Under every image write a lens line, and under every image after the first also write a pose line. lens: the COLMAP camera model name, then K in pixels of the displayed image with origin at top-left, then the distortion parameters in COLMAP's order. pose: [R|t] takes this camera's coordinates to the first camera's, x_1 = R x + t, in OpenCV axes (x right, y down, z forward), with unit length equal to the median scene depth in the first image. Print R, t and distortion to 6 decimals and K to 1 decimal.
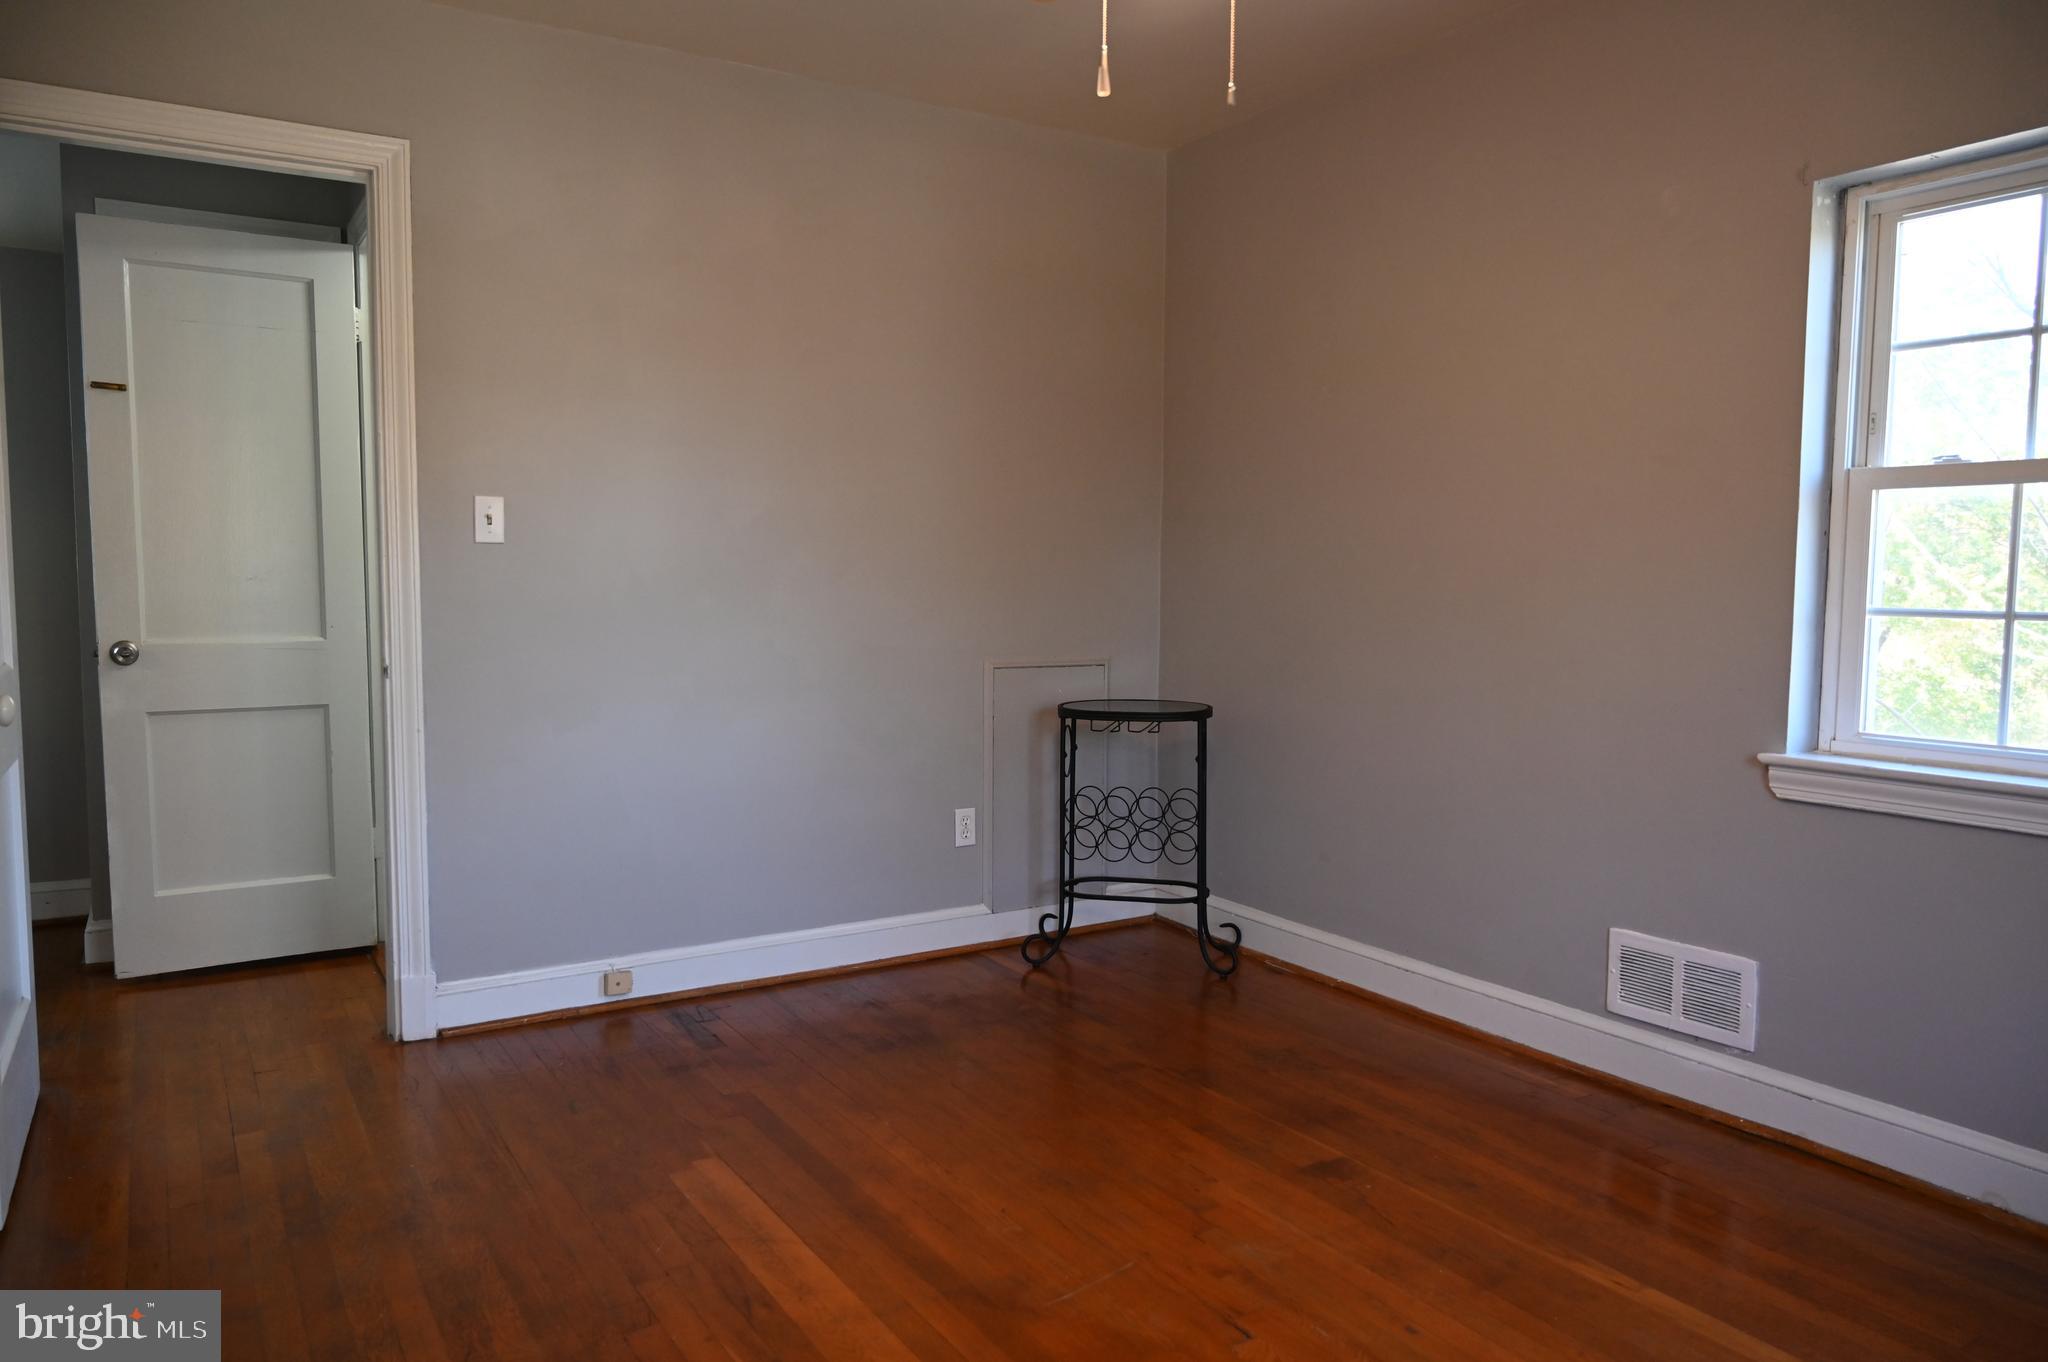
lens RADIAL K [[1413.0, 0, 1024.0], [0, 1413.0, 681.0], [0, 0, 1]] dist [-0.003806, -0.001644]
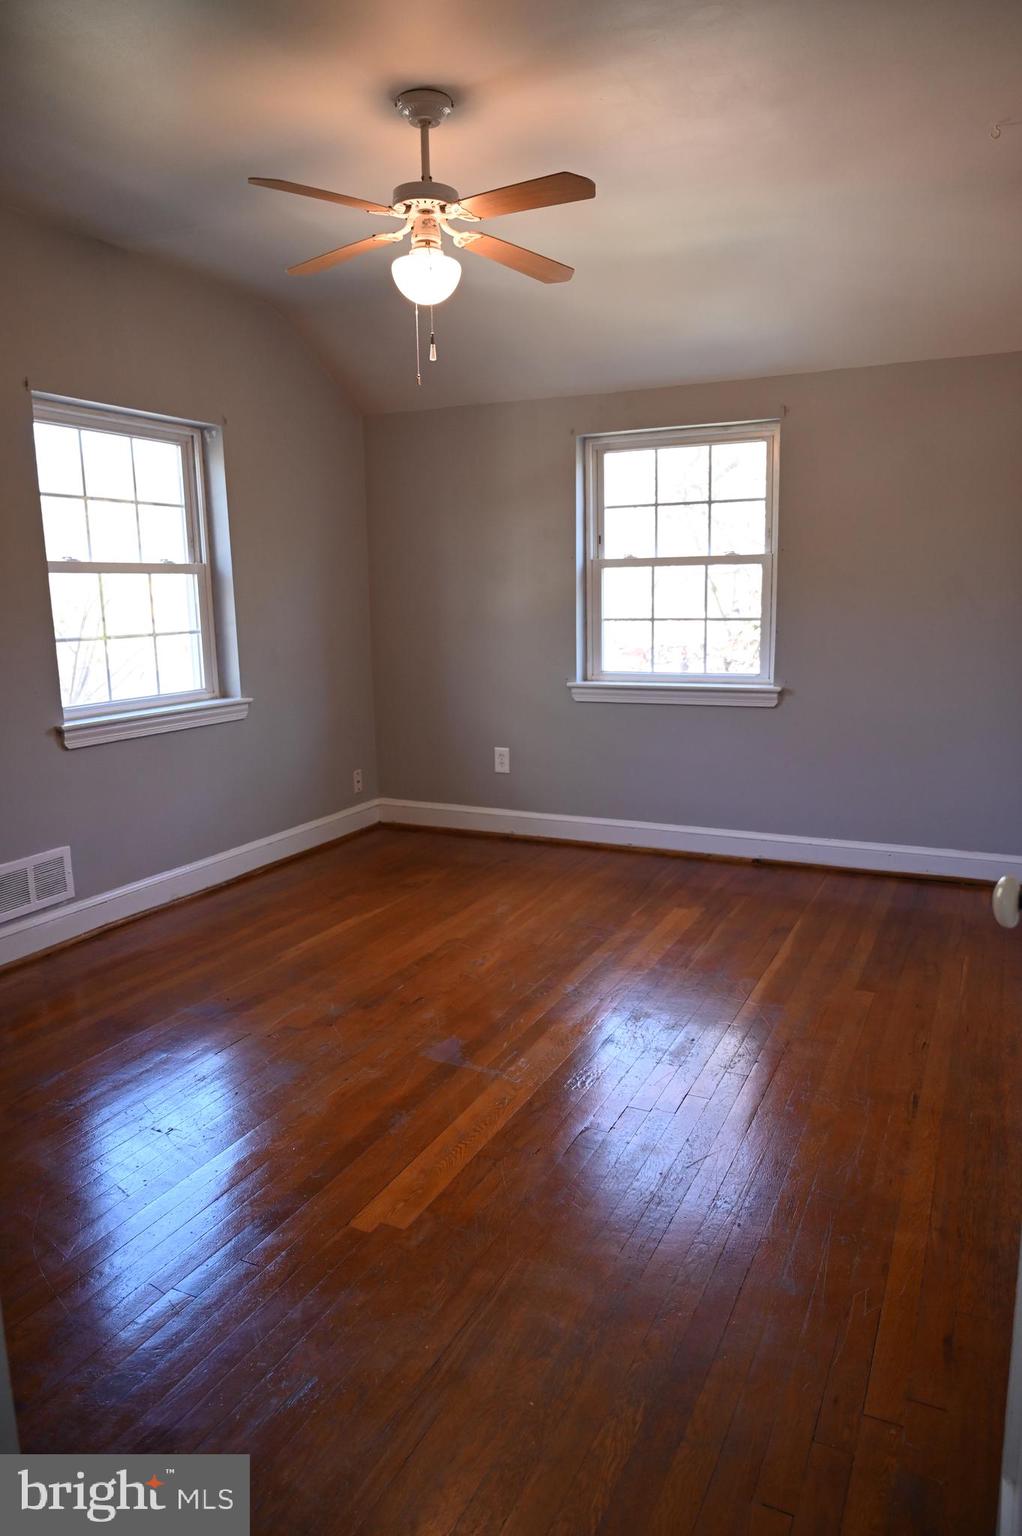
lens RADIAL K [[1032.3, 0, 505.3], [0, 1032.3, 740.2], [0, 0, 1]] dist [-0.004378, -0.000368]
pose [[-0.536409, -0.109691, 0.836799, -0.681321], [0.082505, 0.979953, 0.181344, -0.095140], [-0.839916, 0.166315, -0.516605, 0.989696]]
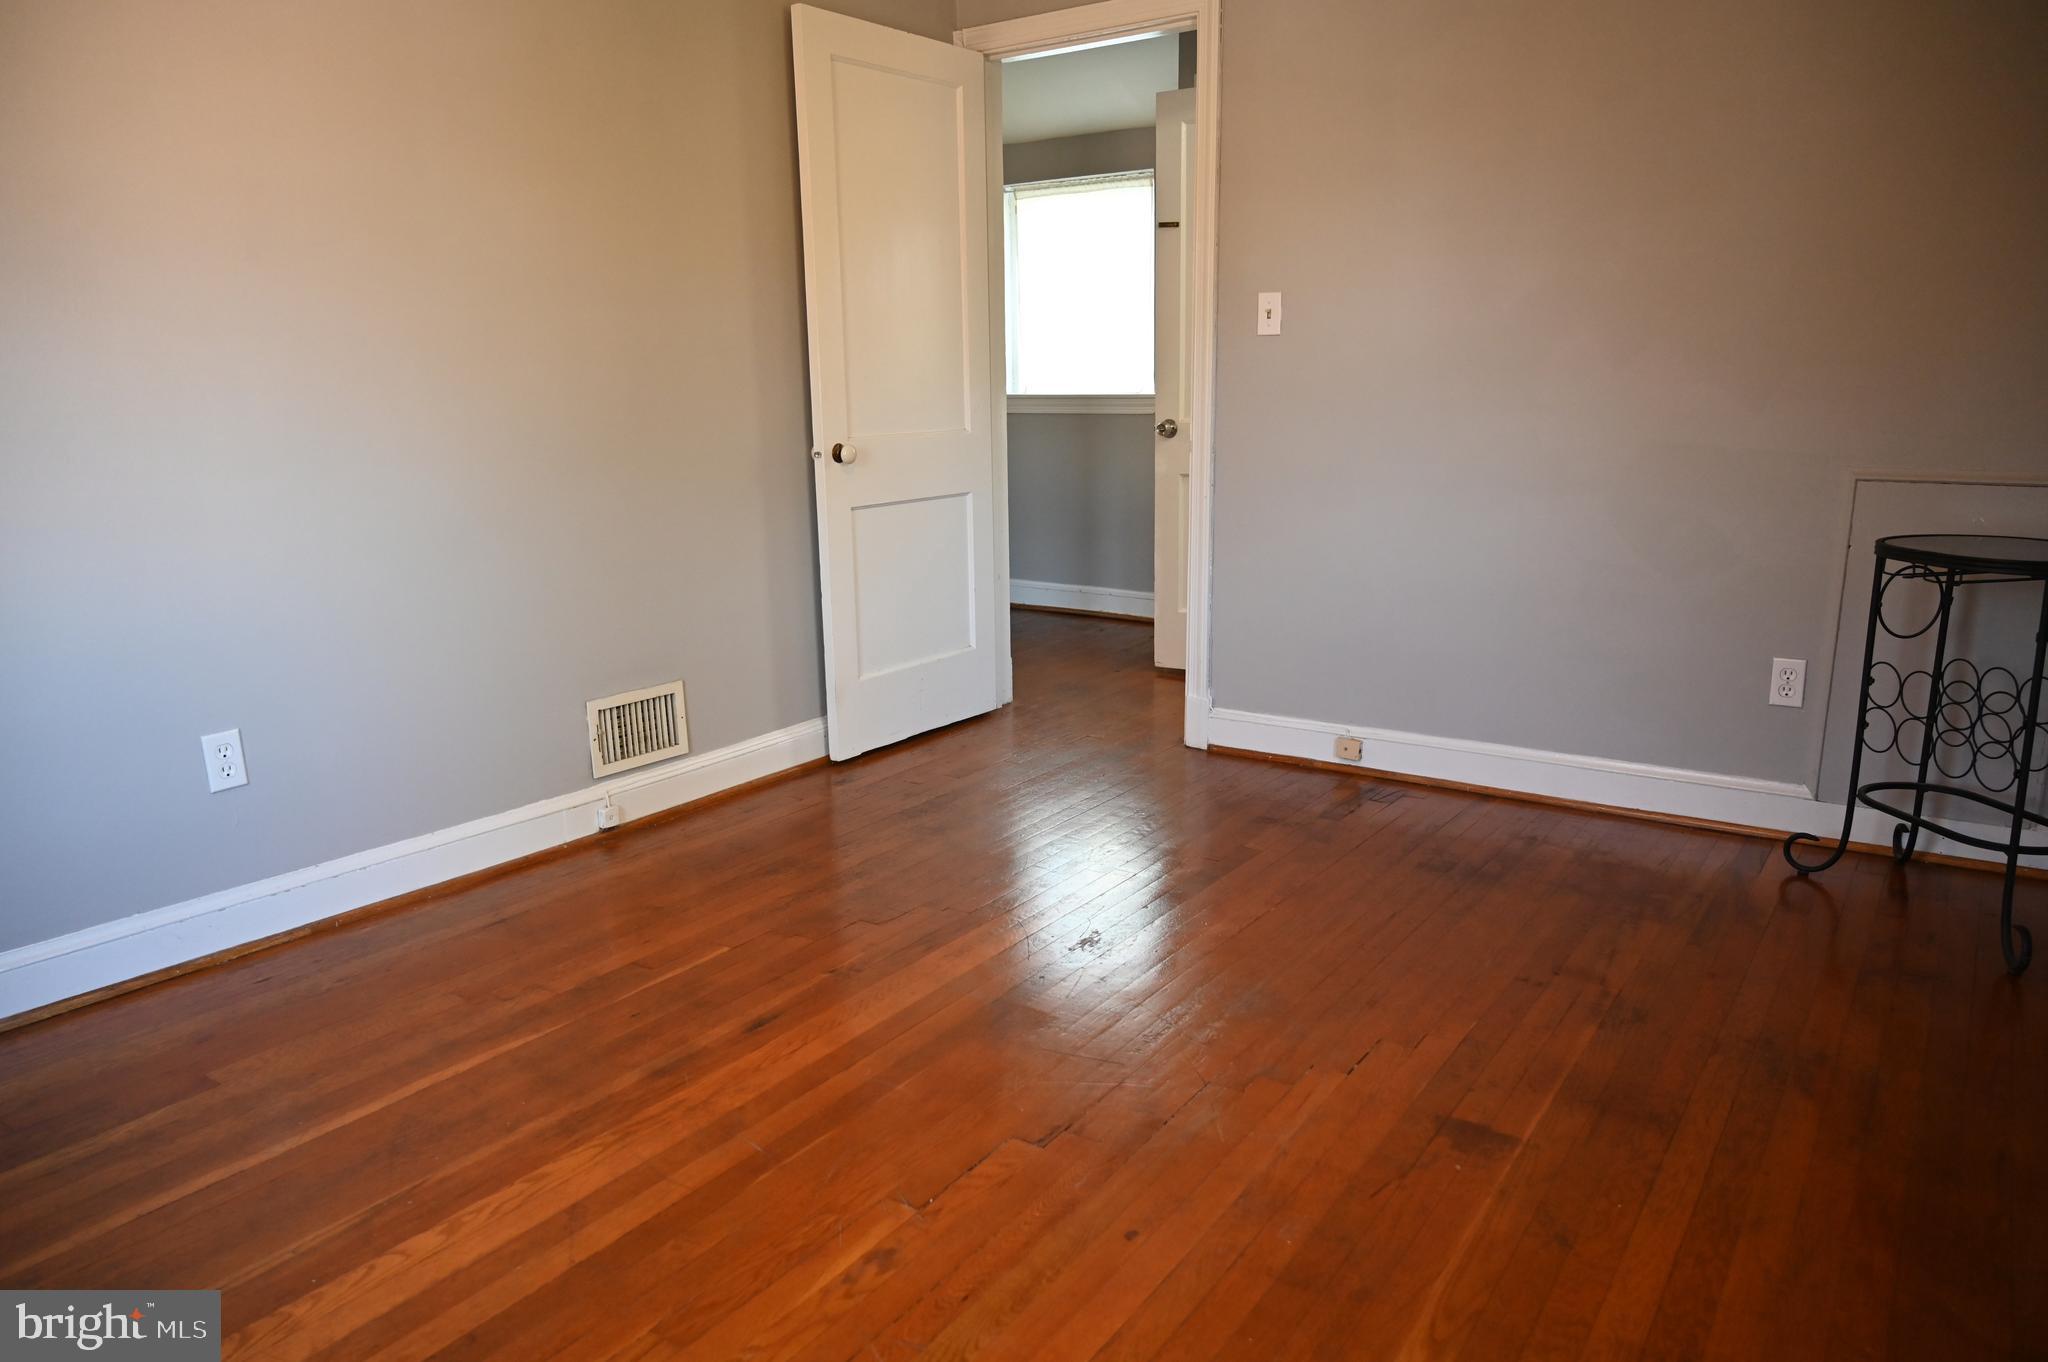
lens RADIAL K [[1373.5, 0, 1024.0], [0, 1373.5, 681.0], [0, 0, 1]] dist [-0.005132, -0.005562]
pose [[0.389255, 0.188337, -0.901671, 0.587283], [-0.055522, 0.981892, 0.181124, -0.014113], [0.919455, -0.020441, 0.392663, 0.383415]]
